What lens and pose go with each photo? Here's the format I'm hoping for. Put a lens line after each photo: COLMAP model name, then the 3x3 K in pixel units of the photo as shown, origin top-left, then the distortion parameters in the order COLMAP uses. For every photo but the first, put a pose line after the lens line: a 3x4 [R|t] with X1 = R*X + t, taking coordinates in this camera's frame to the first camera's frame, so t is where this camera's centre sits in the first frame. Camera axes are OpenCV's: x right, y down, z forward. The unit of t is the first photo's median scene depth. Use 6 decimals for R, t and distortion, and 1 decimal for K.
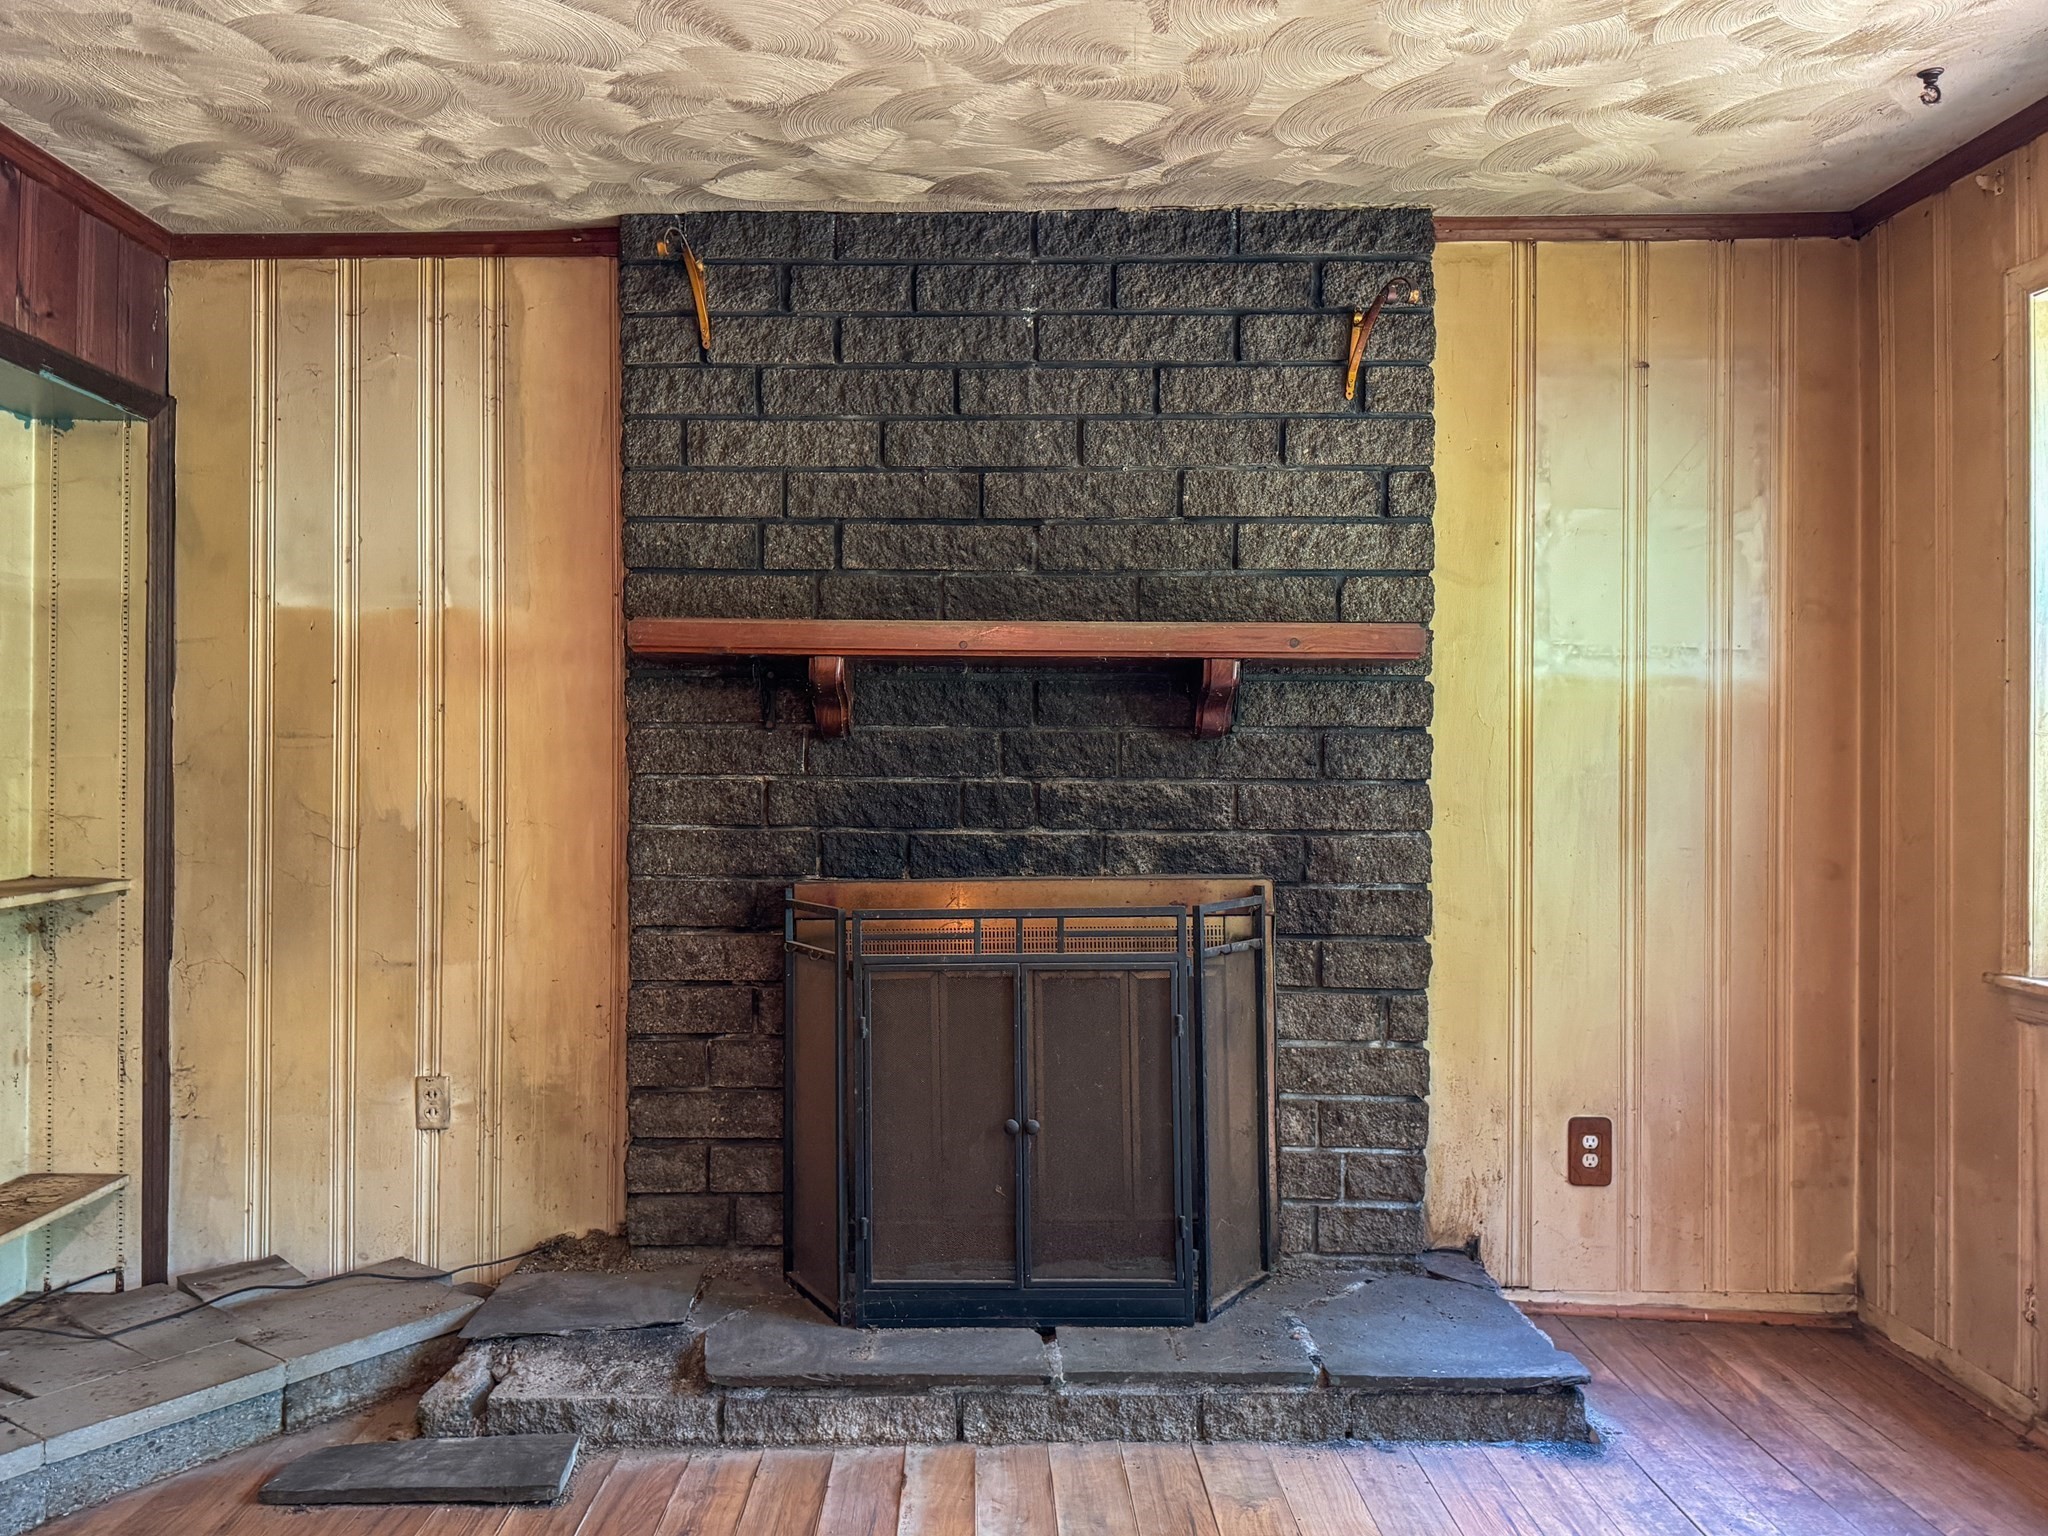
lens RADIAL K [[1454.5, 0, 948.1], [0, 1454.5, 776.3], [0, 0, 1]] dist [0.120038, -0.161912]
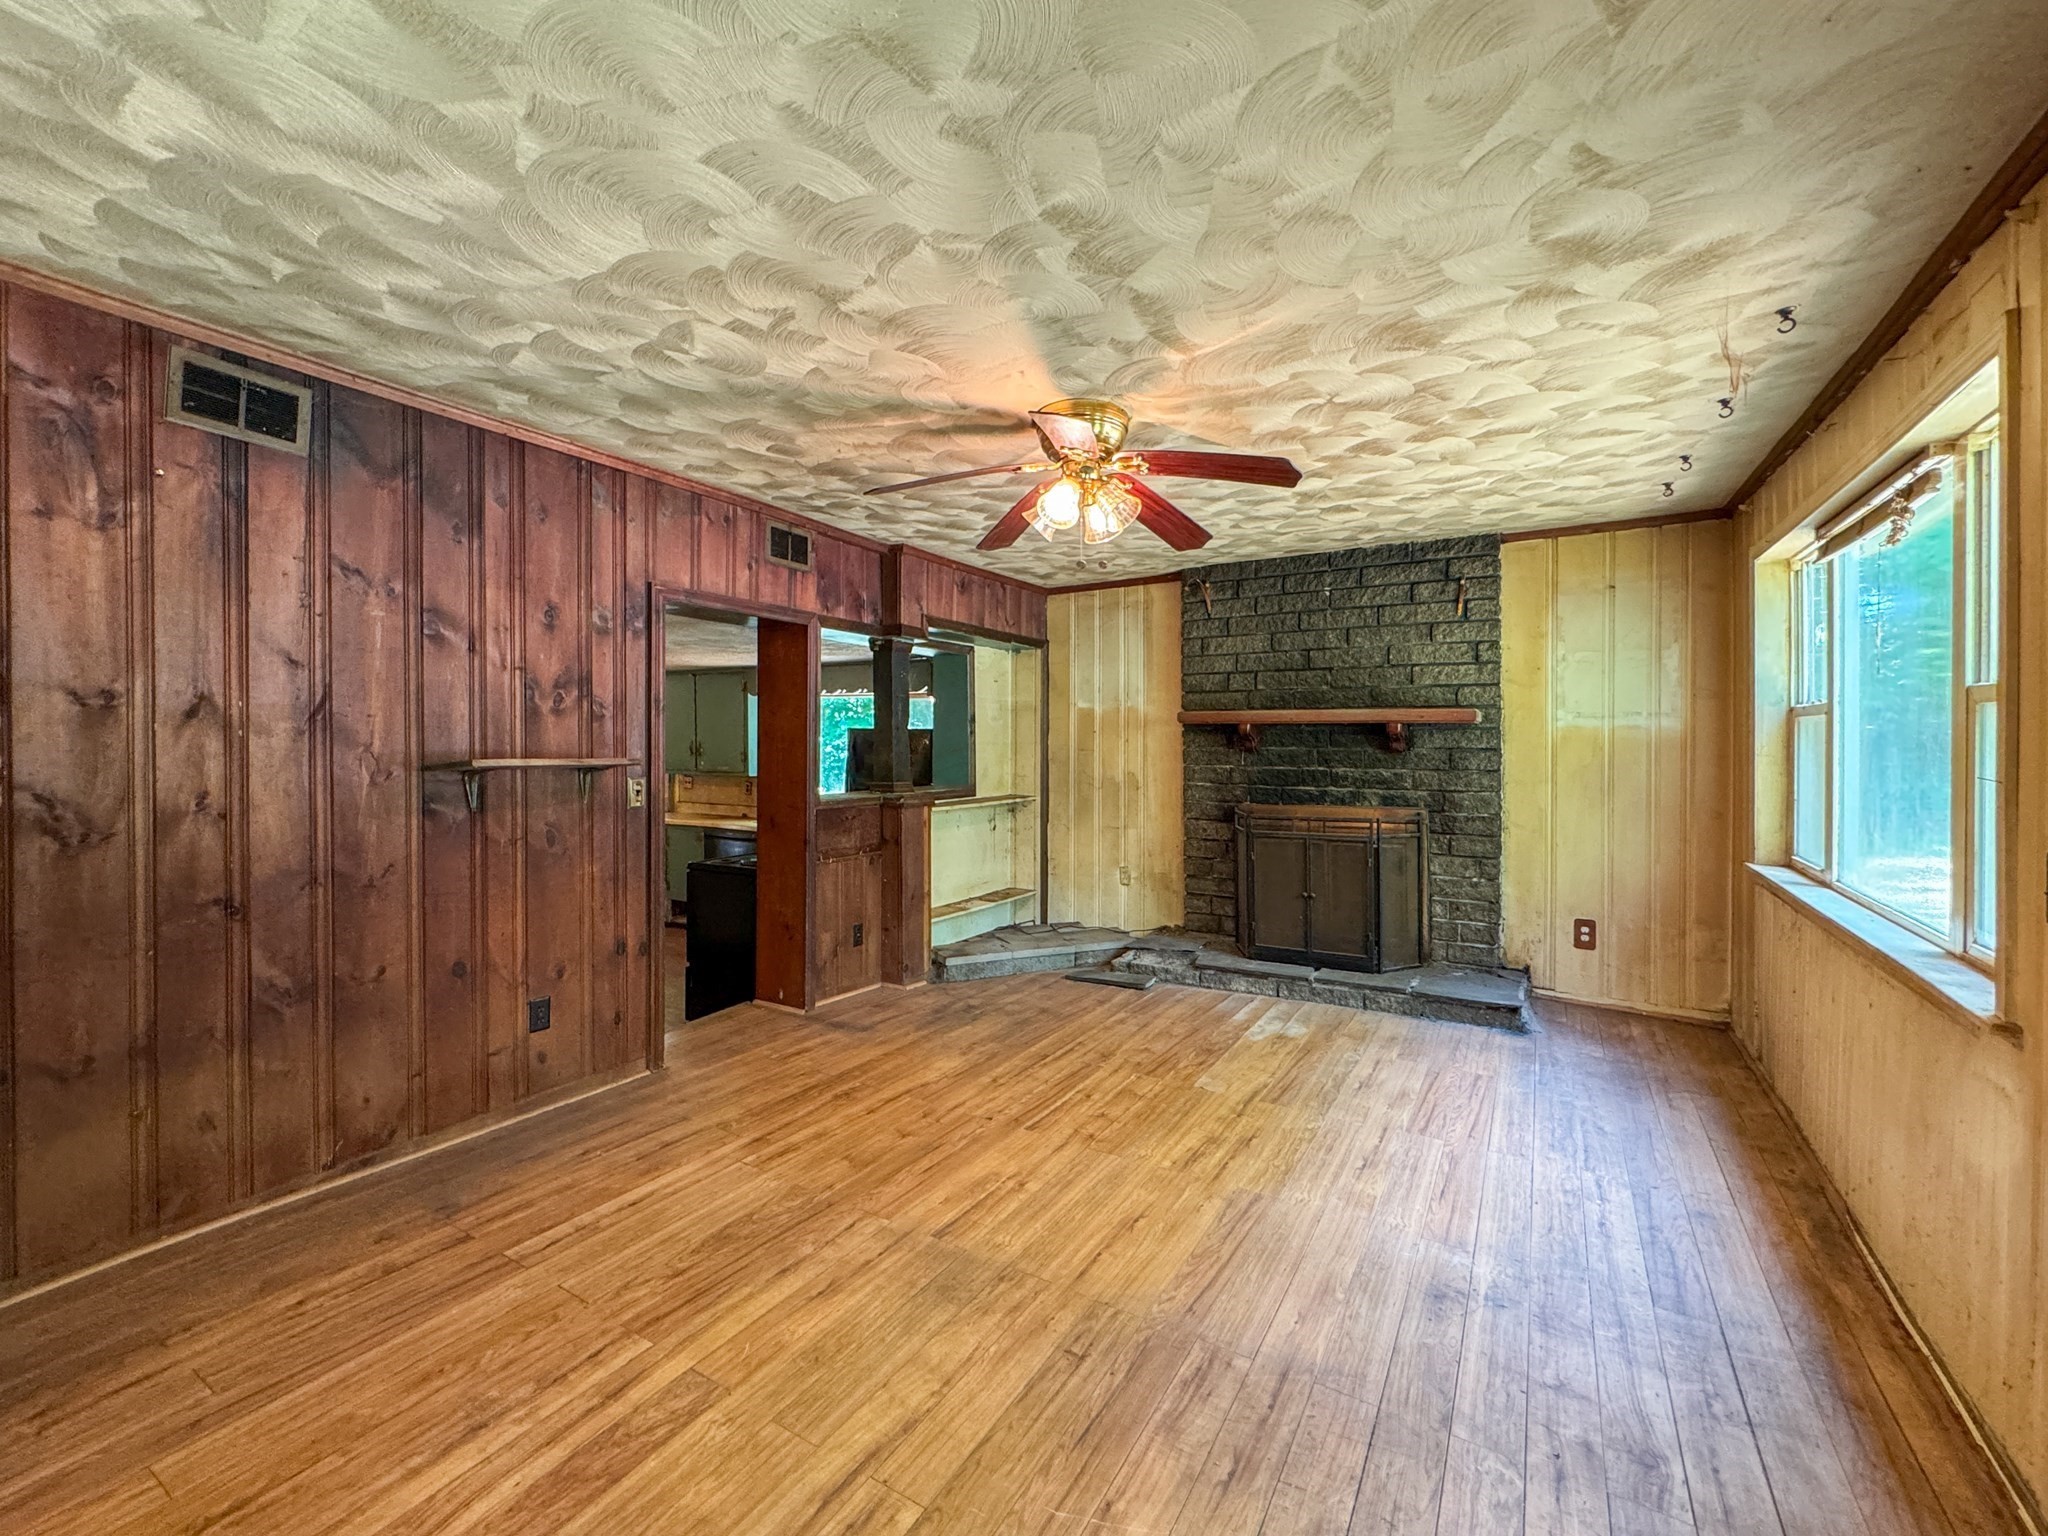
lens RADIAL K [[846.9, 0, 1056.0], [0, 846.9, 747.8], [0, 0, 1]] dist [-0.002917, -0.000028]
pose [[0.867959, 0.000118, -0.496636, 0.383732], [0.000650, 0.999999, 0.001374, -0.036612], [0.496636, -0.001515, 0.867958, -0.547790]]
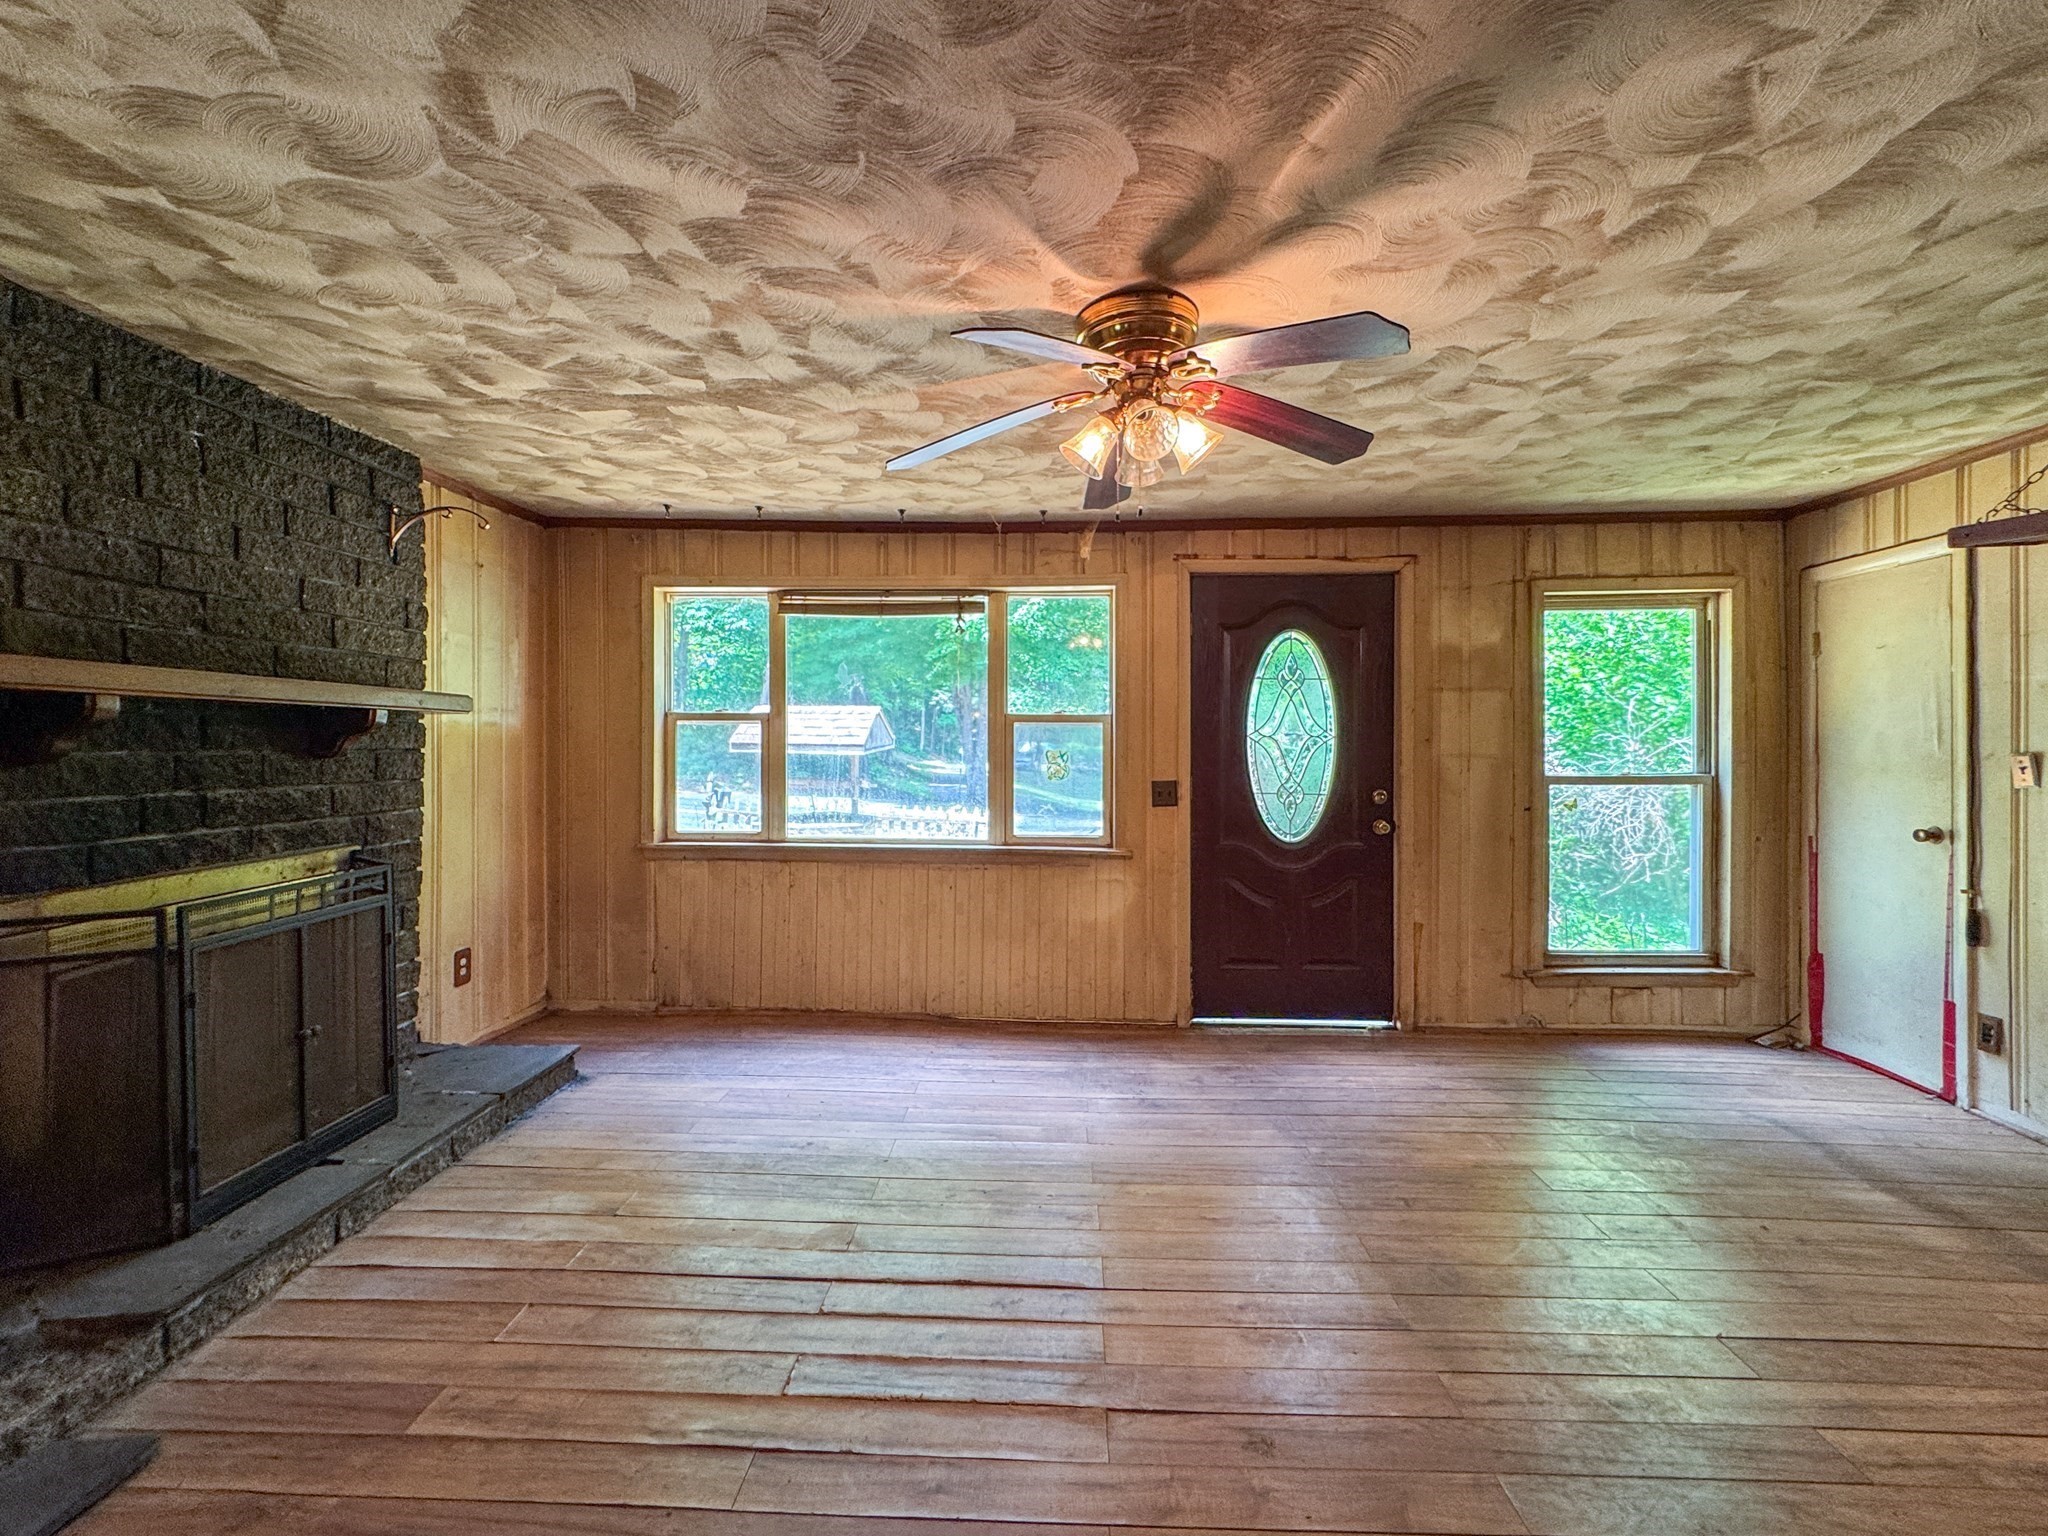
lens RADIAL K [[869.5, 0, 1023.2], [0, 869.5, 738.5], [0, 0, 1]] dist [-0.002149, 0.000024]
pose [[0.037466, 0.000595, 0.999298, -0.690015], [0.003801, 0.999993, -0.000738, -0.041939], [-0.999291, 0.003826, 0.037463, 0.234624]]
